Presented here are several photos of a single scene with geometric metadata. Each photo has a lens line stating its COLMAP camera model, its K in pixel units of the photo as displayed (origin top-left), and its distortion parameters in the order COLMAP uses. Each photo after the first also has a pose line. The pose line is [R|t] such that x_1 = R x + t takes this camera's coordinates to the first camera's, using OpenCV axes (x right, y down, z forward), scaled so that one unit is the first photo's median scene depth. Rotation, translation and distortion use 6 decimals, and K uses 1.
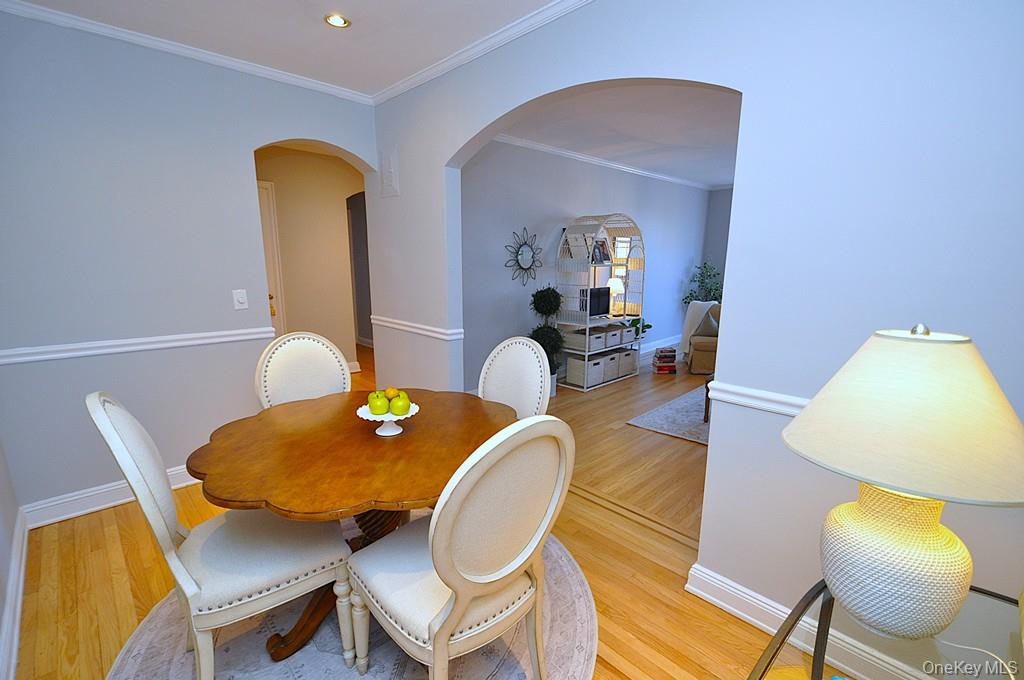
lens RADIAL K [[457.7, 0, 510.9], [0, 457.7, 350.7], [0, 0, 1]] dist [0.003946, -0.005852]
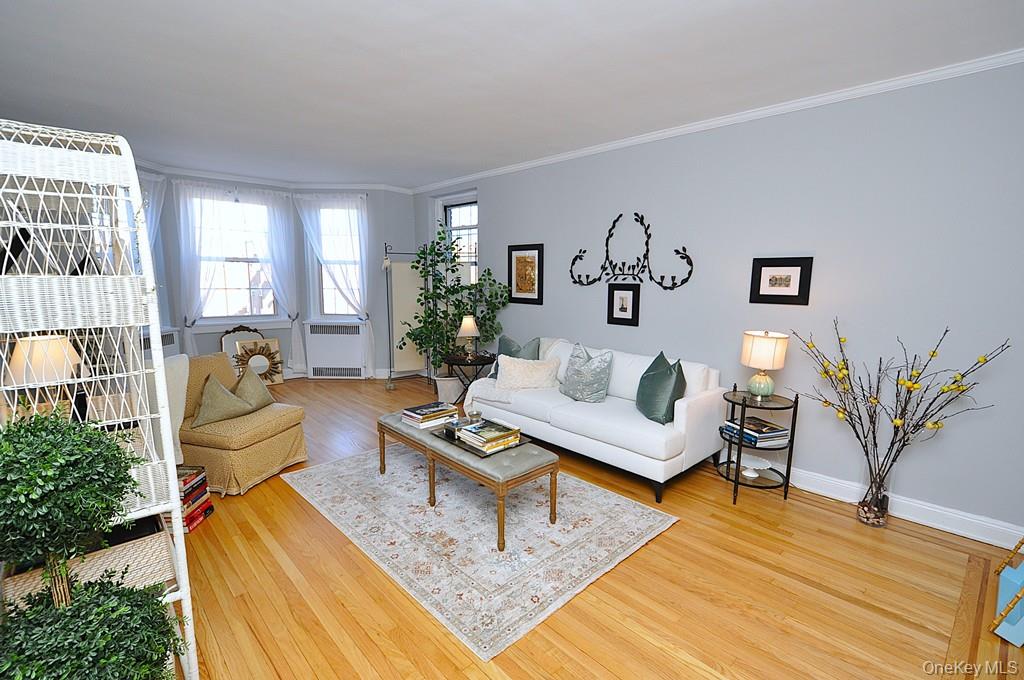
lens RADIAL K [[465.9, 0, 506.9], [0, 465.9, 352.5], [0, 0, 1]] dist [0.001370, -0.000147]
pose [[0.025079, -0.163444, 0.986234, -0.106694], [0.193423, 0.968695, 0.155619, -0.153265], [-0.980795, 0.186858, 0.055908, 0.754736]]
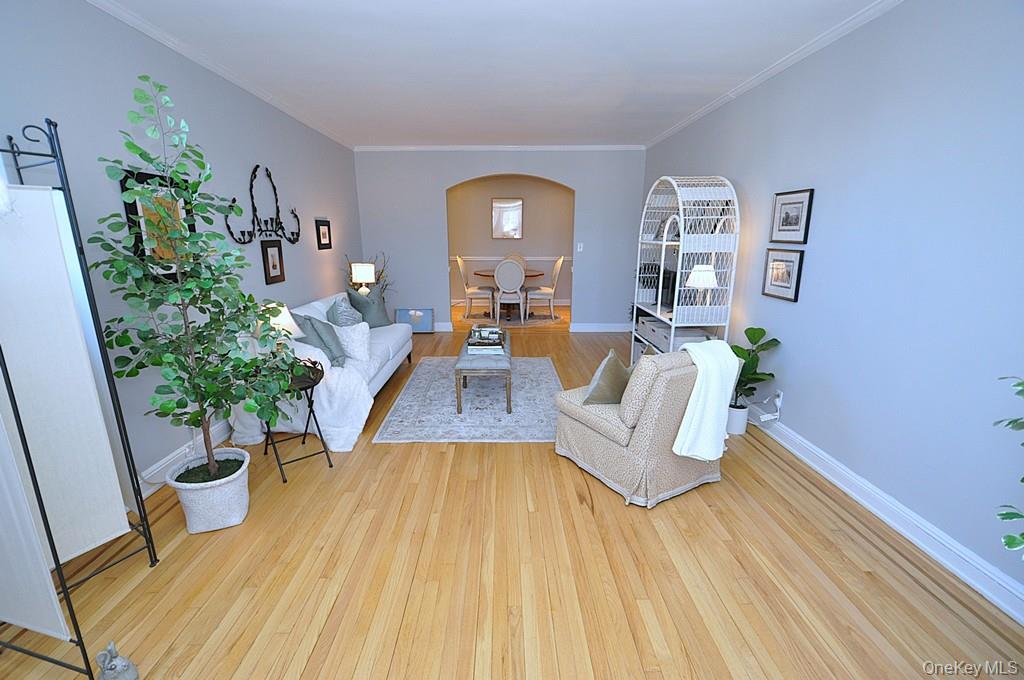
lens RADIAL K [[451.4, 0, 512.2], [0, 451.4, 354.8], [0, 0, 1]] dist [0.000666, 0.000026]
pose [[-0.684031, 0.188077, -0.704790, 1.043030], [-0.148429, 0.910089, 0.386920, -0.288321], [0.714192, 0.369276, -0.594613, 1.418559]]
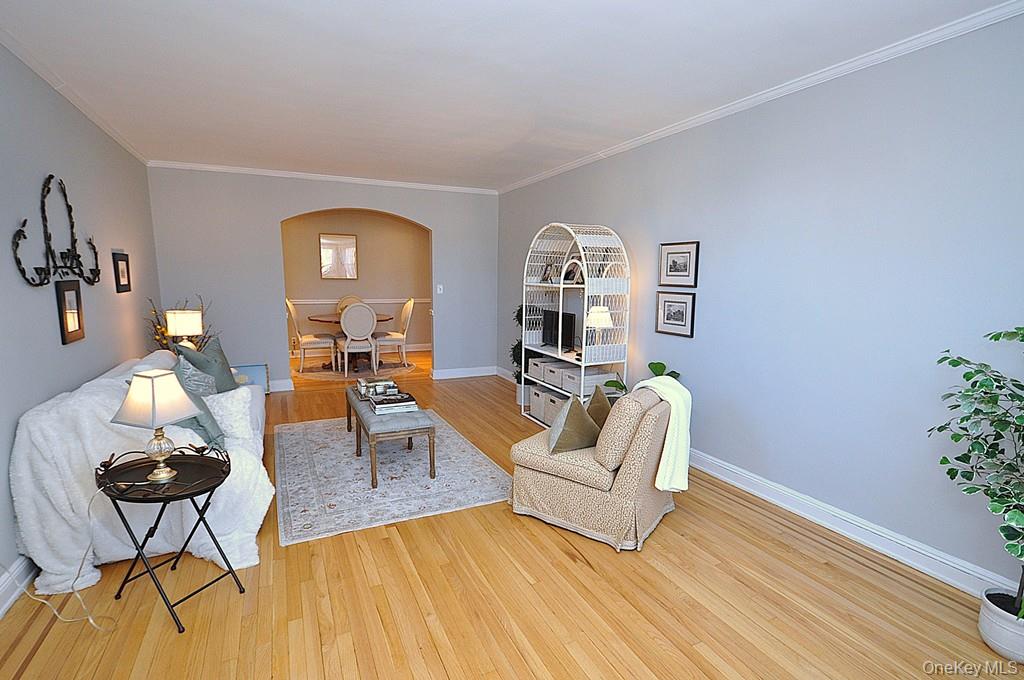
lens RADIAL K [[483.6, 0, 511.3], [0, 483.6, 352.3], [0, 0, 1]] dist [0.010725, -0.008318]
pose [[-0.320925, 0.144818, -0.935967, 1.127606], [-0.204334, 0.954380, 0.217729, -0.257557], [0.924800, 0.261125, -0.276693, 1.256230]]
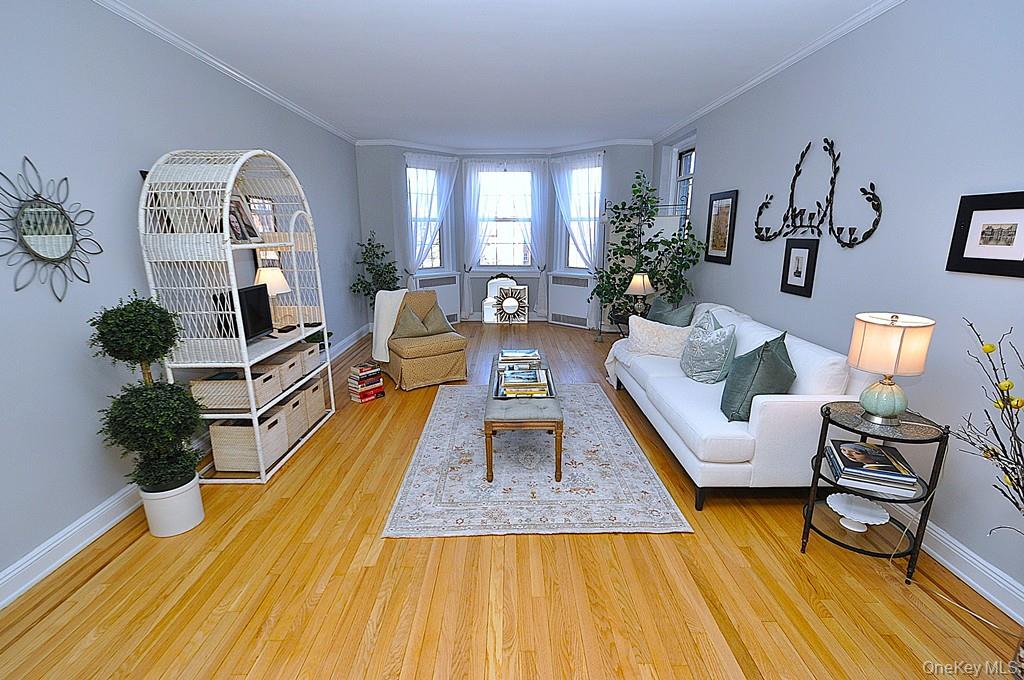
lens RADIAL K [[457.7, 0, 510.9], [0, 457.7, 350.7], [0, 0, 1]] dist [0.003946, -0.005852]
pose [[0.695277, -0.185468, 0.694400, 0.017385], [0.149367, 0.982325, 0.112814, -0.083133], [-0.703050, 0.025284, 0.710691, 0.417035]]
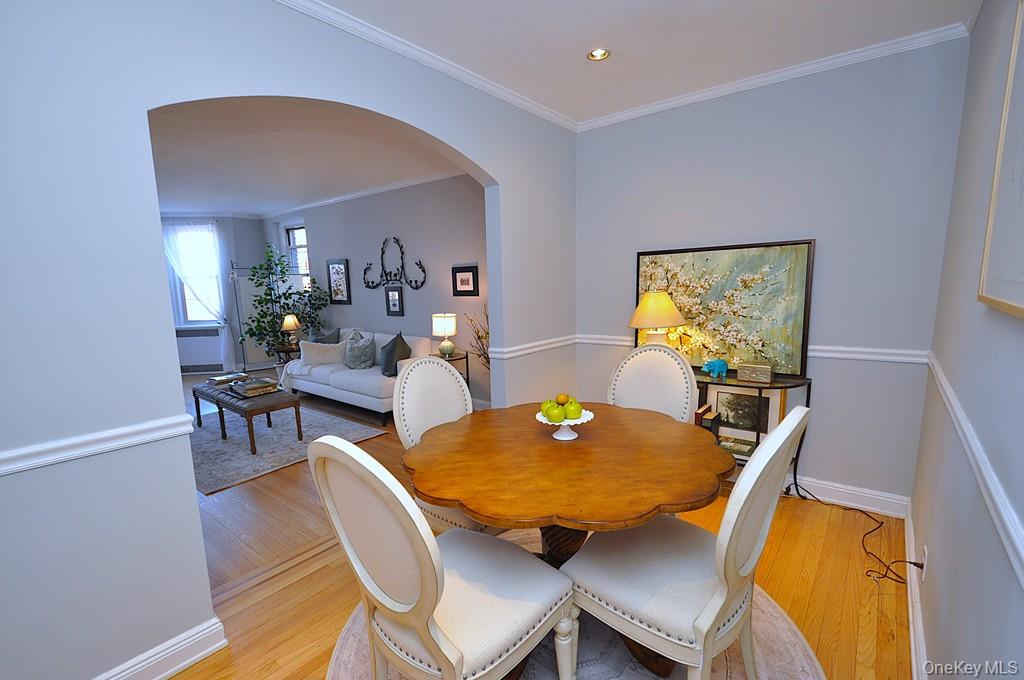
lens RADIAL K [[457.7, 0, 510.9], [0, 457.7, 350.7], [0, 0, 1]] dist [0.003946, -0.005852]
pose [[-0.121866, -0.146818, 0.981628, -0.452968], [0.223127, 0.959633, 0.171229, -0.078844], [-0.967142, 0.239895, -0.084187, 0.422657]]
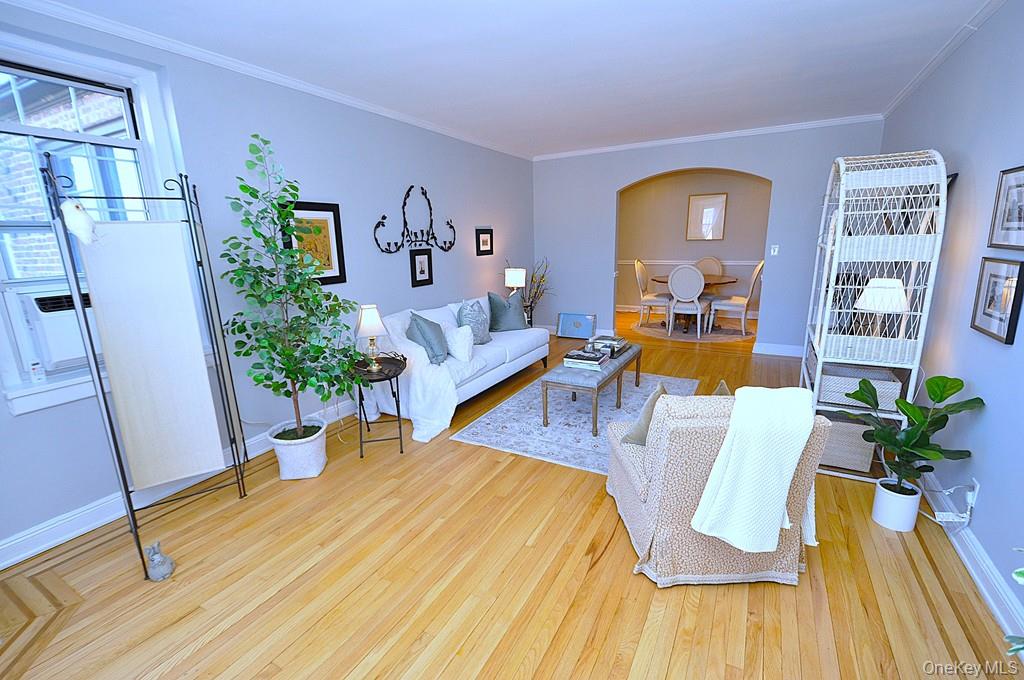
lens RADIAL K [[457.7, 0, 510.9], [0, 457.7, 350.7], [0, 0, 1]] dist [0.003946, -0.005852]
pose [[-0.955817, 0.093462, -0.278710, 0.840437], [-0.035123, 0.905012, 0.423933, -0.316276], [0.291858, 0.414992, -0.861743, 1.513101]]
